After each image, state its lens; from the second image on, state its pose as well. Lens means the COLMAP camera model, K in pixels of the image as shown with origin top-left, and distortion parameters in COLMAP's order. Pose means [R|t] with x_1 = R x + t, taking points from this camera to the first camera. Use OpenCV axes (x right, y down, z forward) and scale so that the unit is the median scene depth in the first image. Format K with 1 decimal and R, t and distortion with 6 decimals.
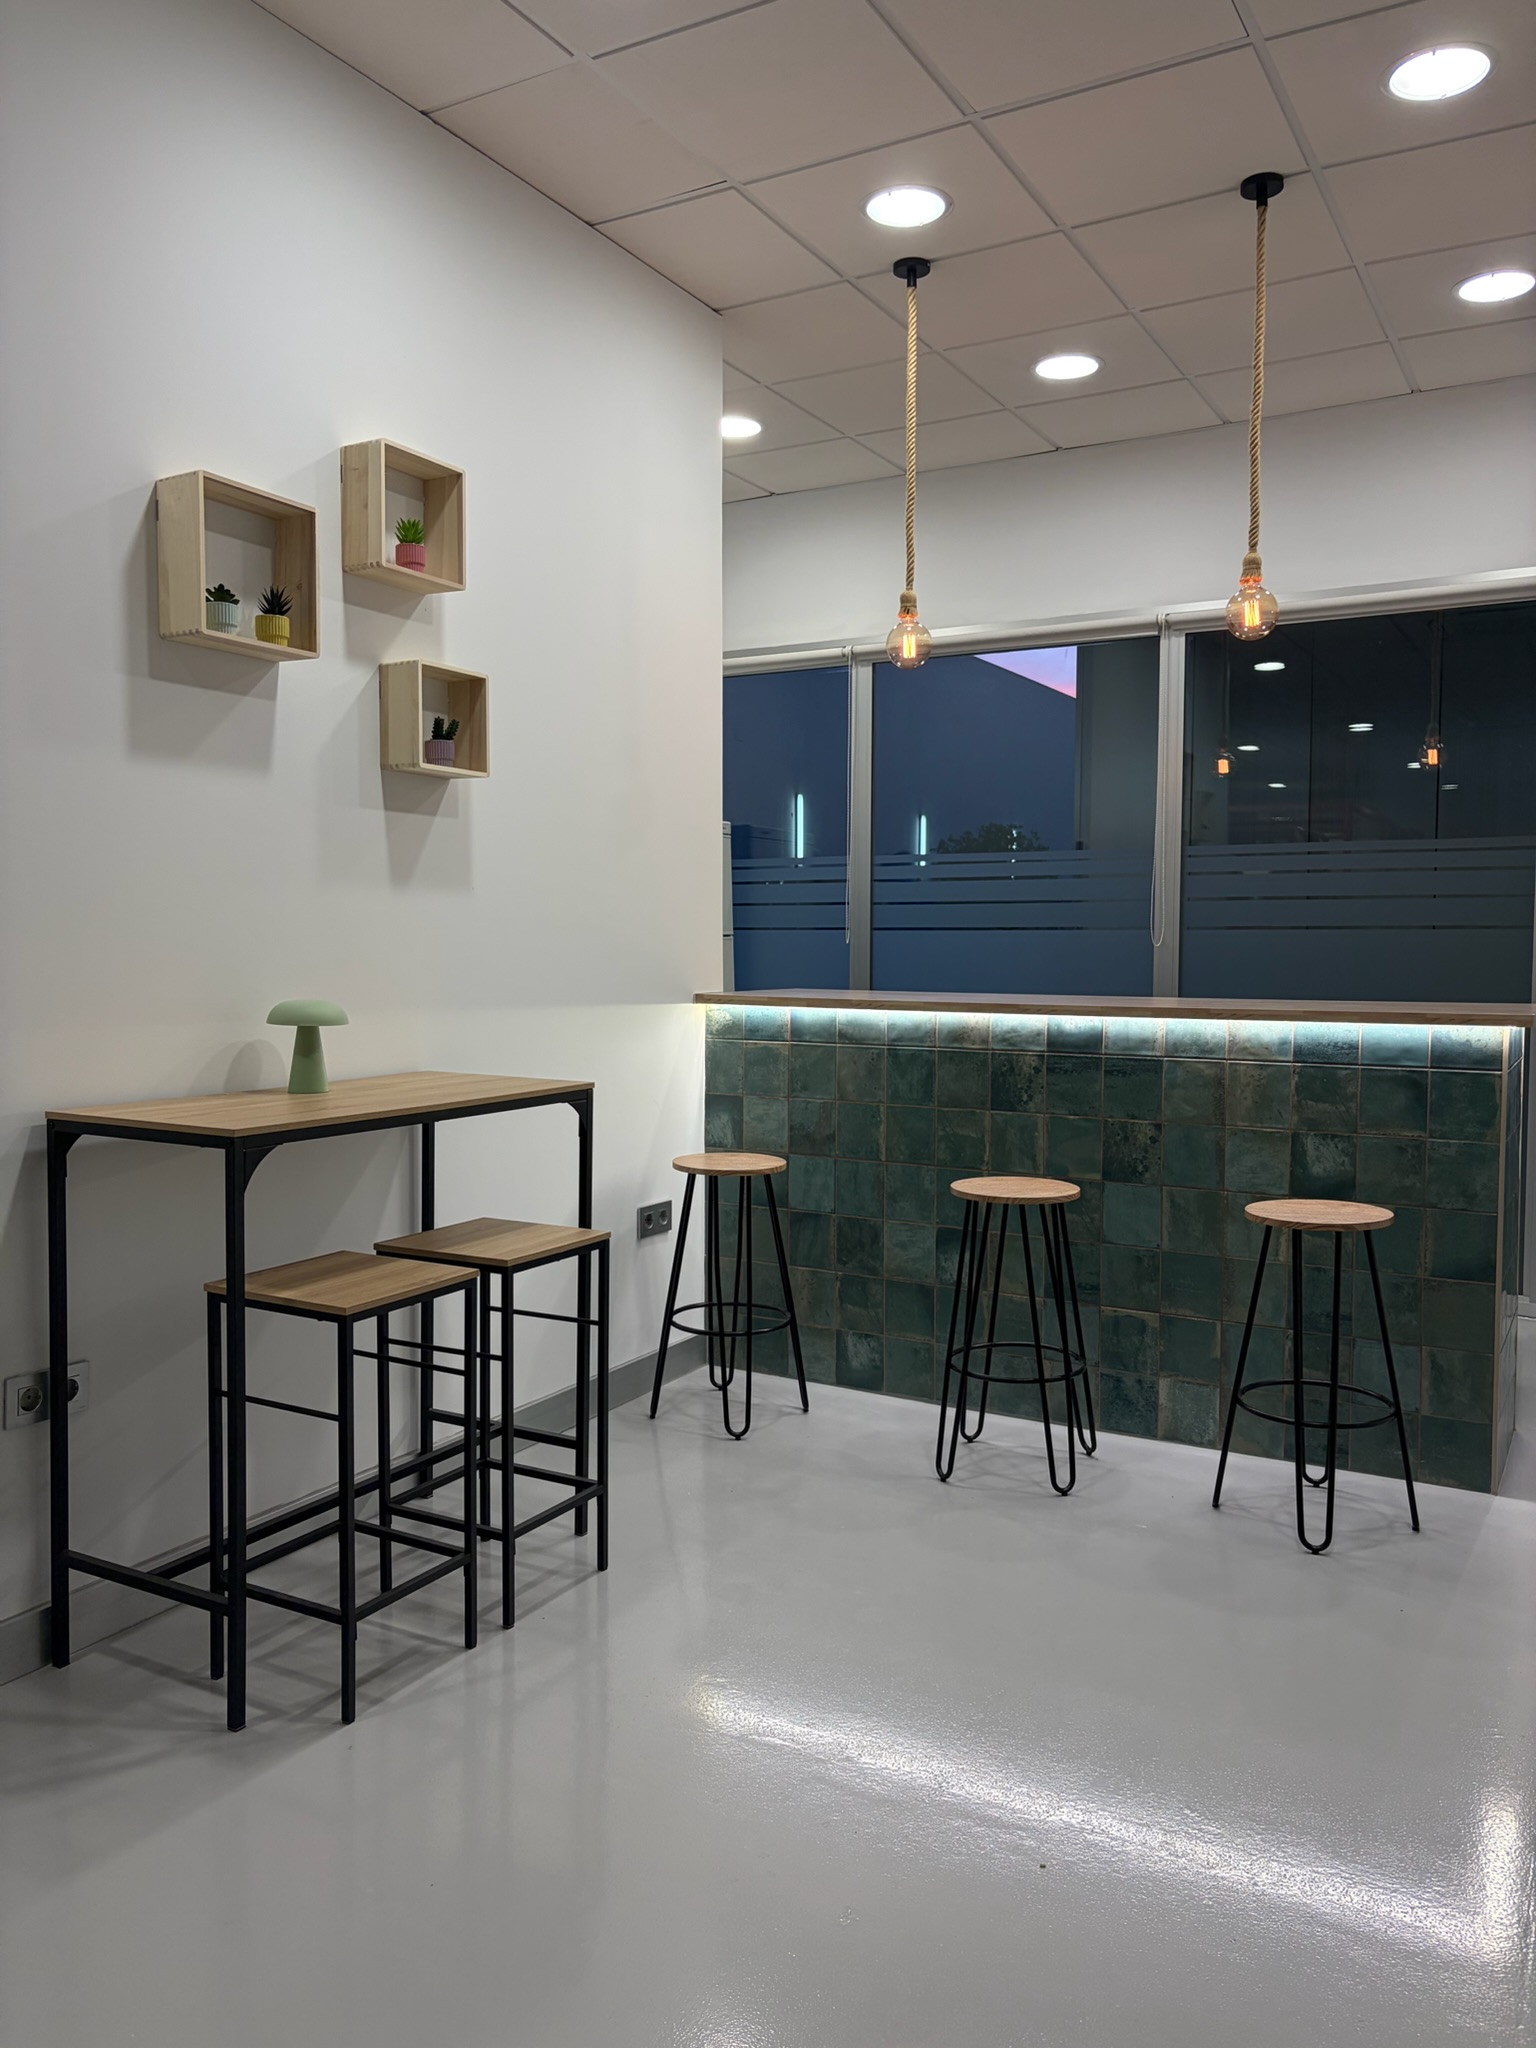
lens RADIAL K [[1549.0, 0, 758.4], [0, 1549.0, 1030.4], [0, 0, 1]] dist [0.033151, -0.047629]
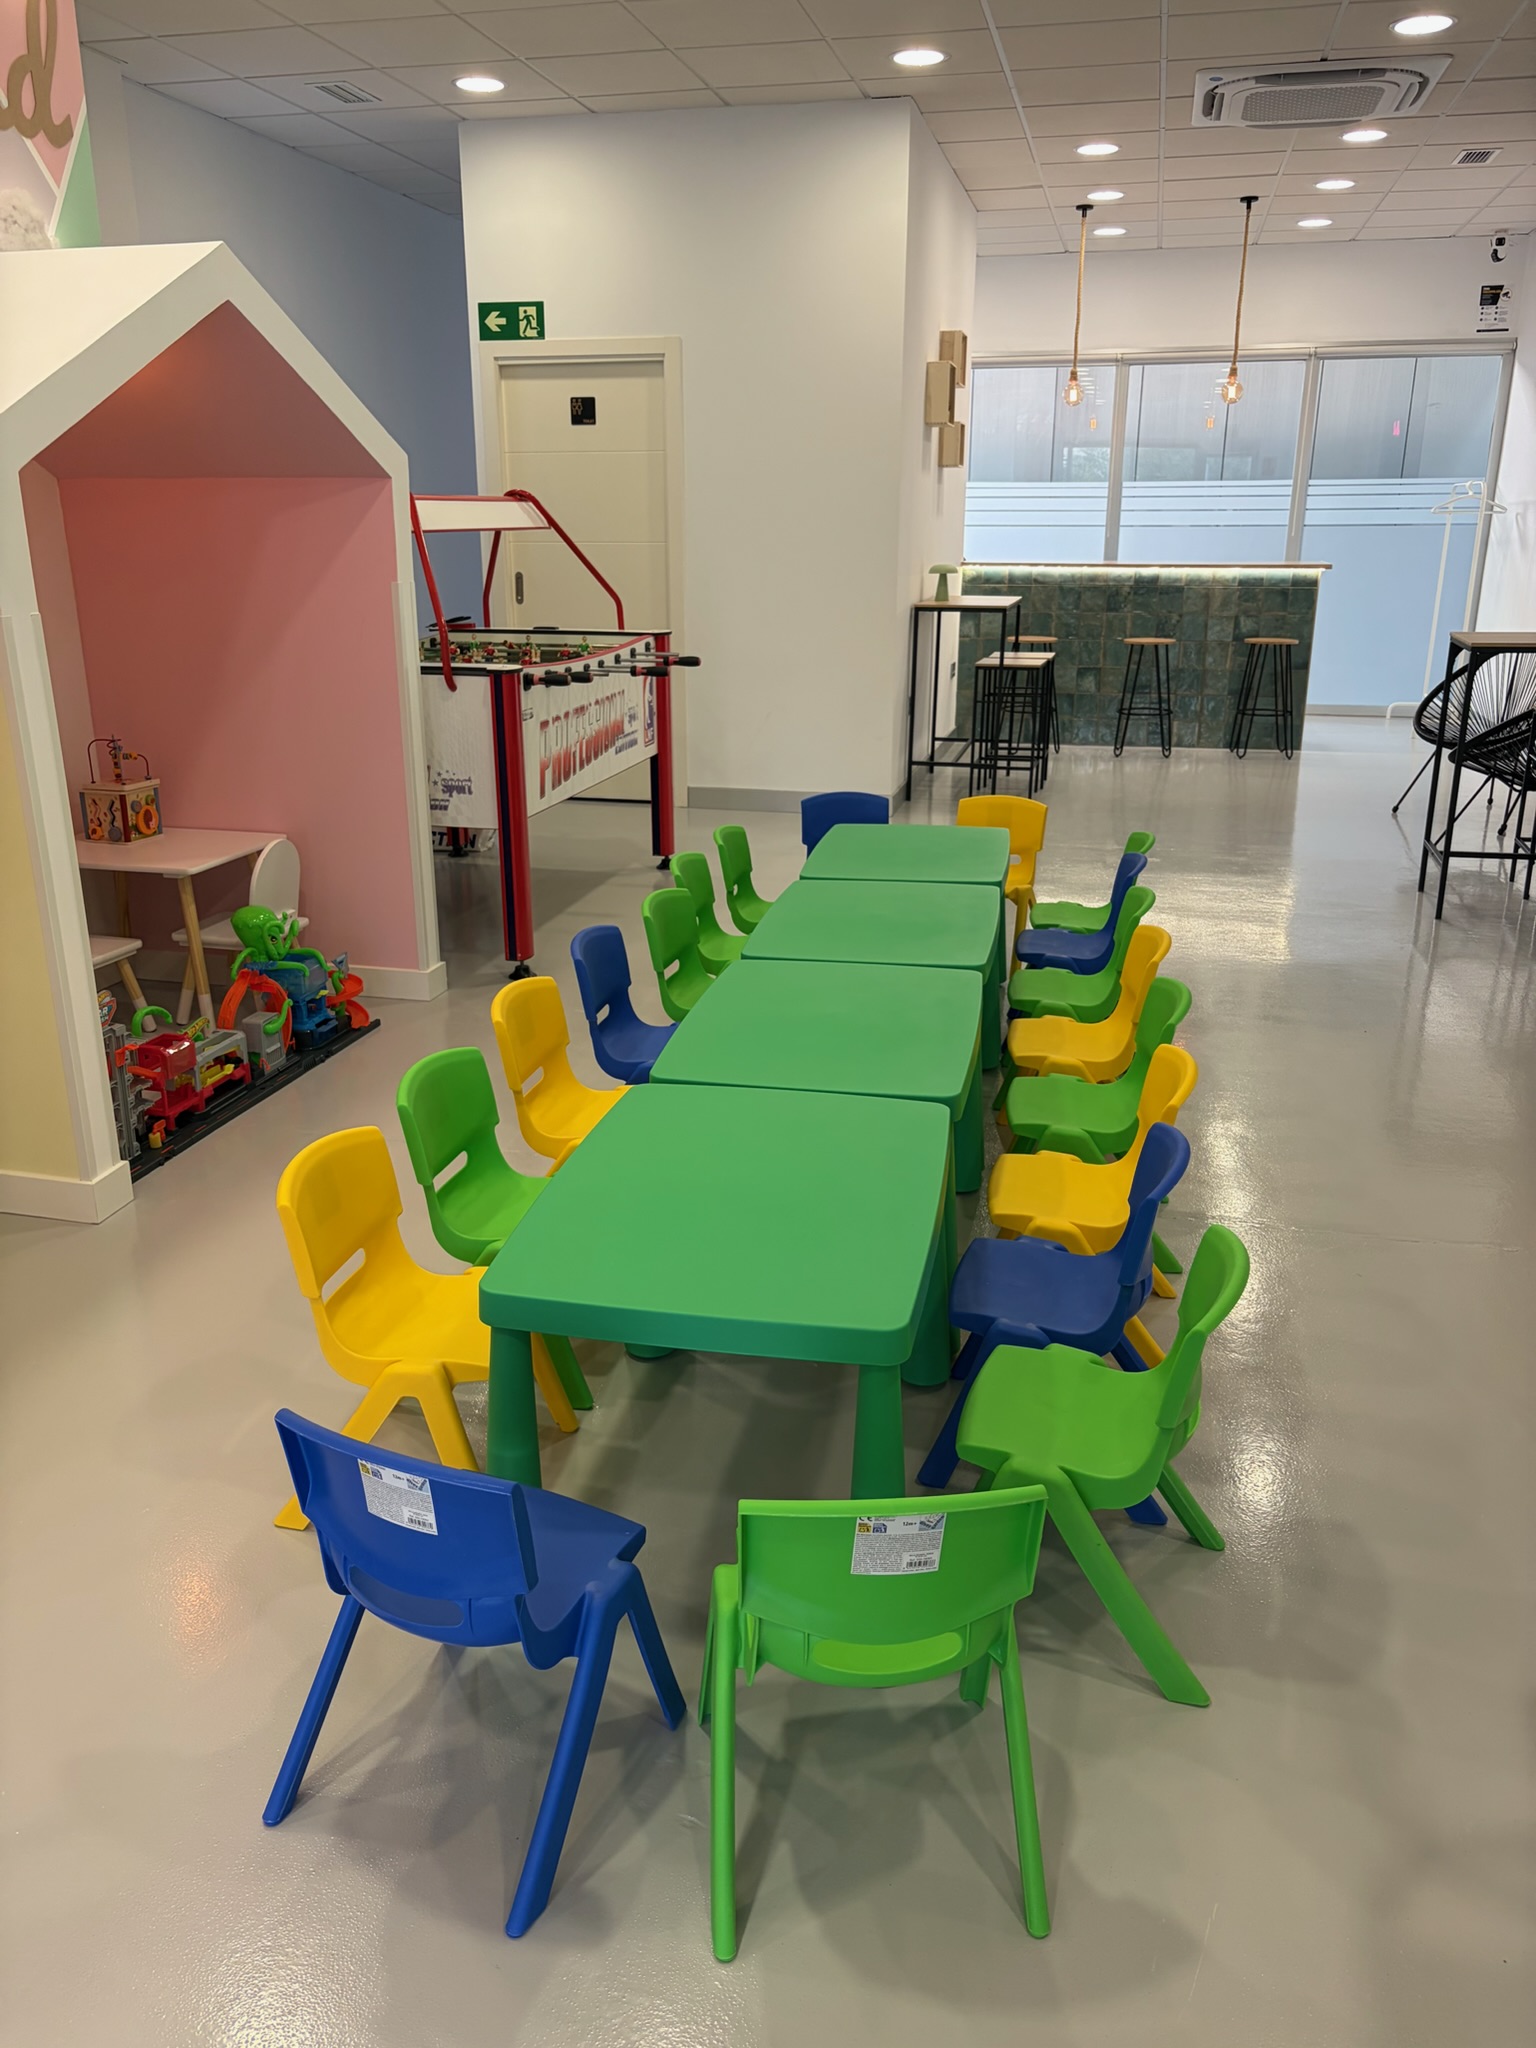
lens RADIAL K [[1549.0, 0, 758.4], [0, 1549.0, 1030.4], [0, 0, 1]] dist [0.033151, -0.047629]
pose [[0.960725, -0.091334, 0.262041, -1.185626], [0.020855, 0.965378, 0.260020, 0.046466], [-0.276717, -0.244343, 0.929367, -1.365615]]
